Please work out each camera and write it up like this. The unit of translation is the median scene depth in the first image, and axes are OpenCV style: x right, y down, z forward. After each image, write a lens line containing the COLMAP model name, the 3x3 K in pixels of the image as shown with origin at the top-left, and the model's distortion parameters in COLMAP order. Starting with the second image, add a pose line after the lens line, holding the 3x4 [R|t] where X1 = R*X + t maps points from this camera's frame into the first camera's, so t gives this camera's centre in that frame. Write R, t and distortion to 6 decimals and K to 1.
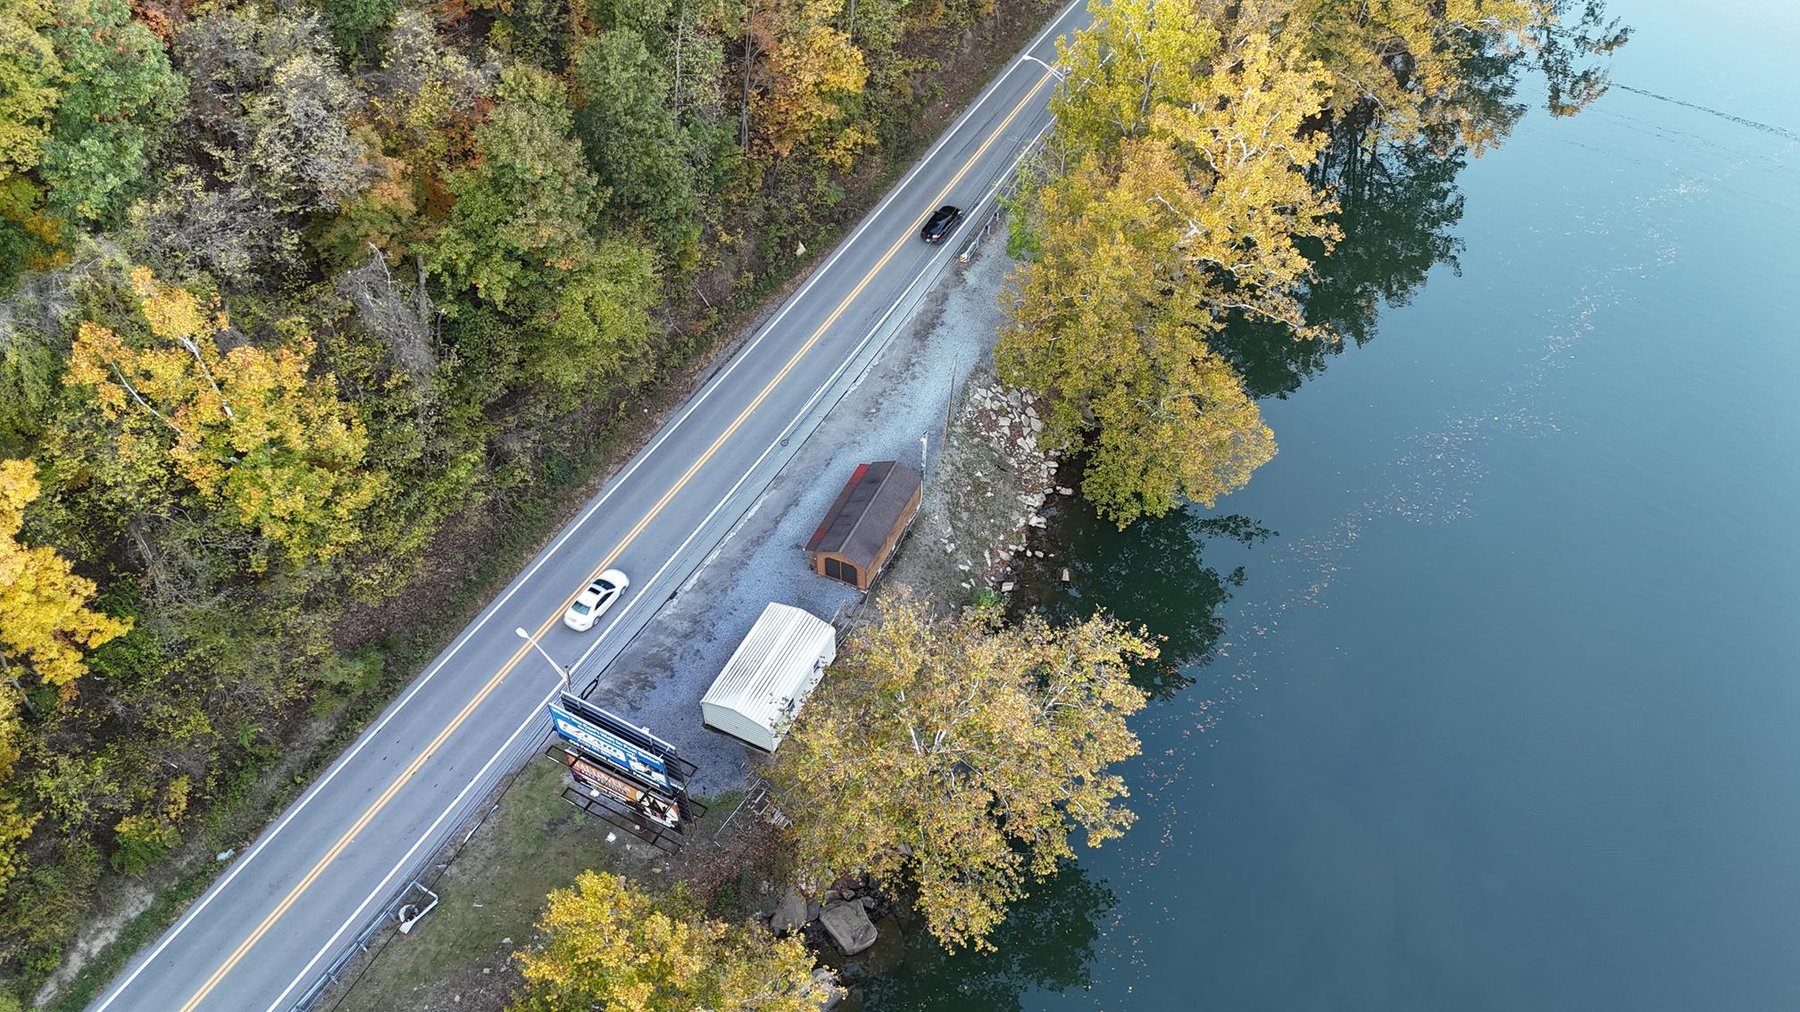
lens RADIAL K [[1308.5, 0, 901.8], [0, 1308.5, 506.1], [0, 0, 1]] dist [0.050105, -0.030505]
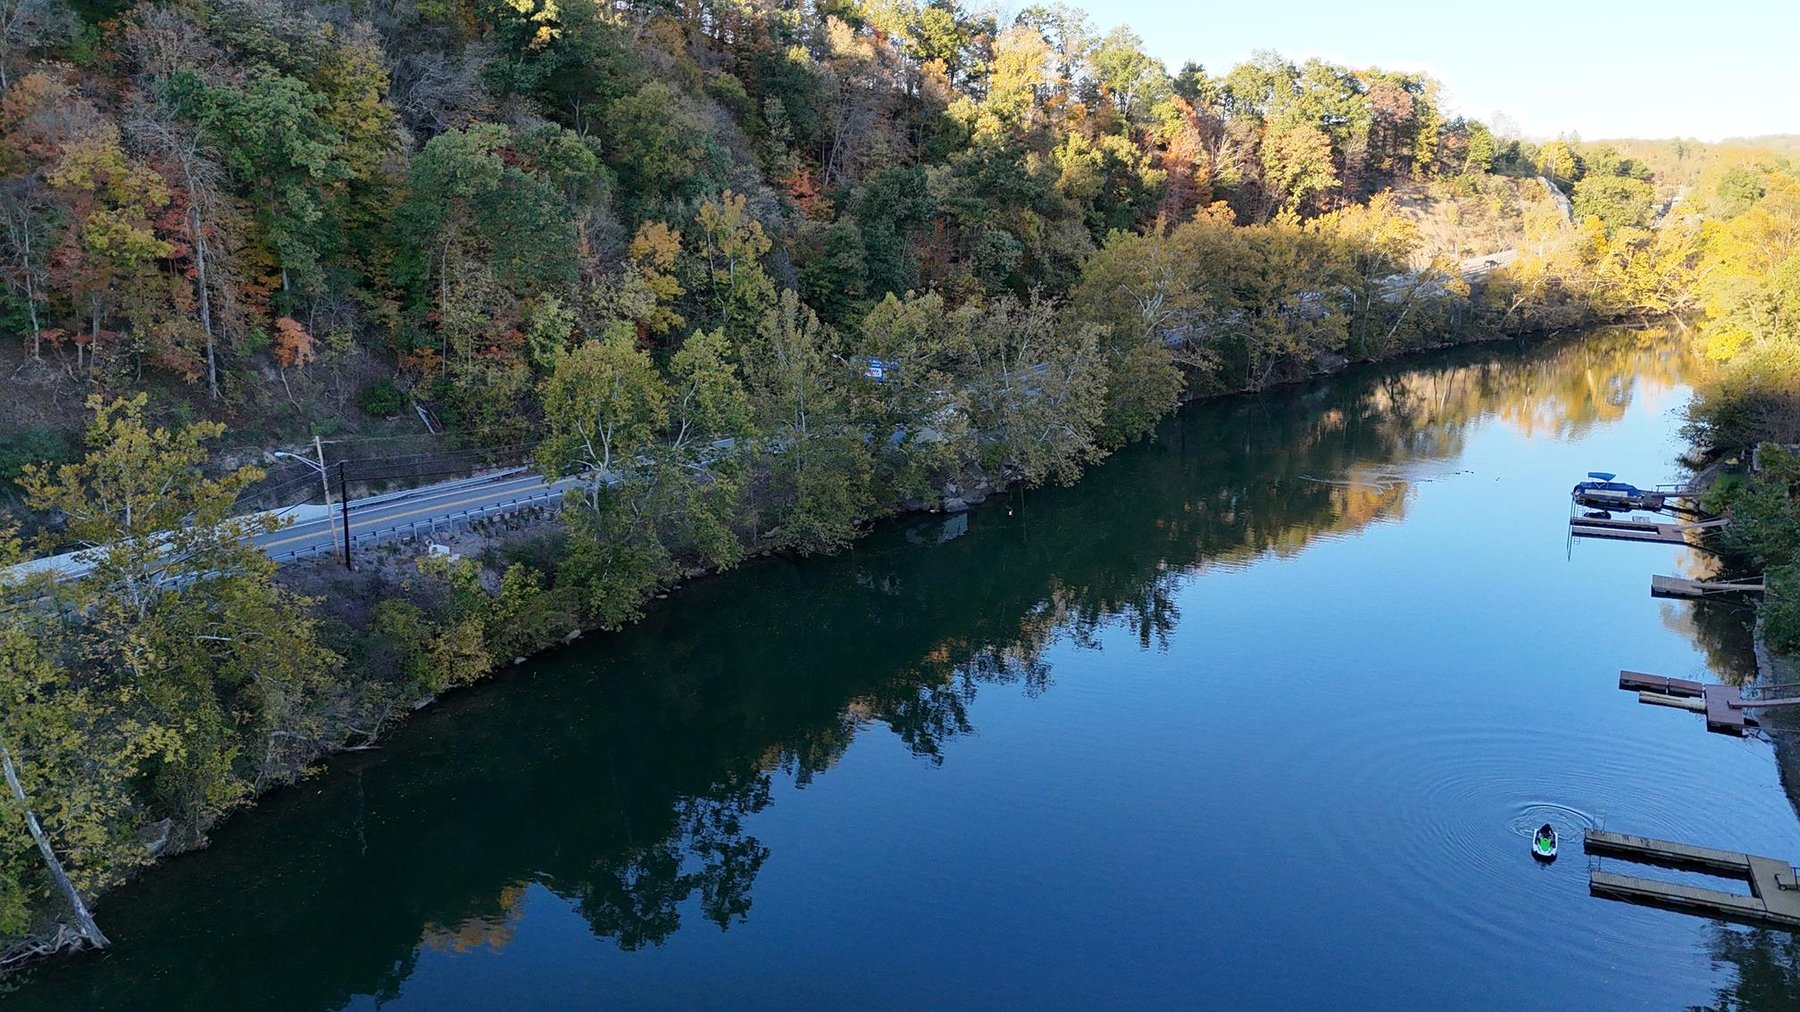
lens RADIAL K [[1308.5, 0, 901.8], [0, 1308.5, 506.1], [0, 0, 1]] dist [0.050105, -0.030505]
pose [[0.997084, 0.026136, -0.071698, -0.007798], [-0.061674, 0.829309, -0.555377, 1.335469], [0.044944, 0.558179, 0.828502, -0.614044]]
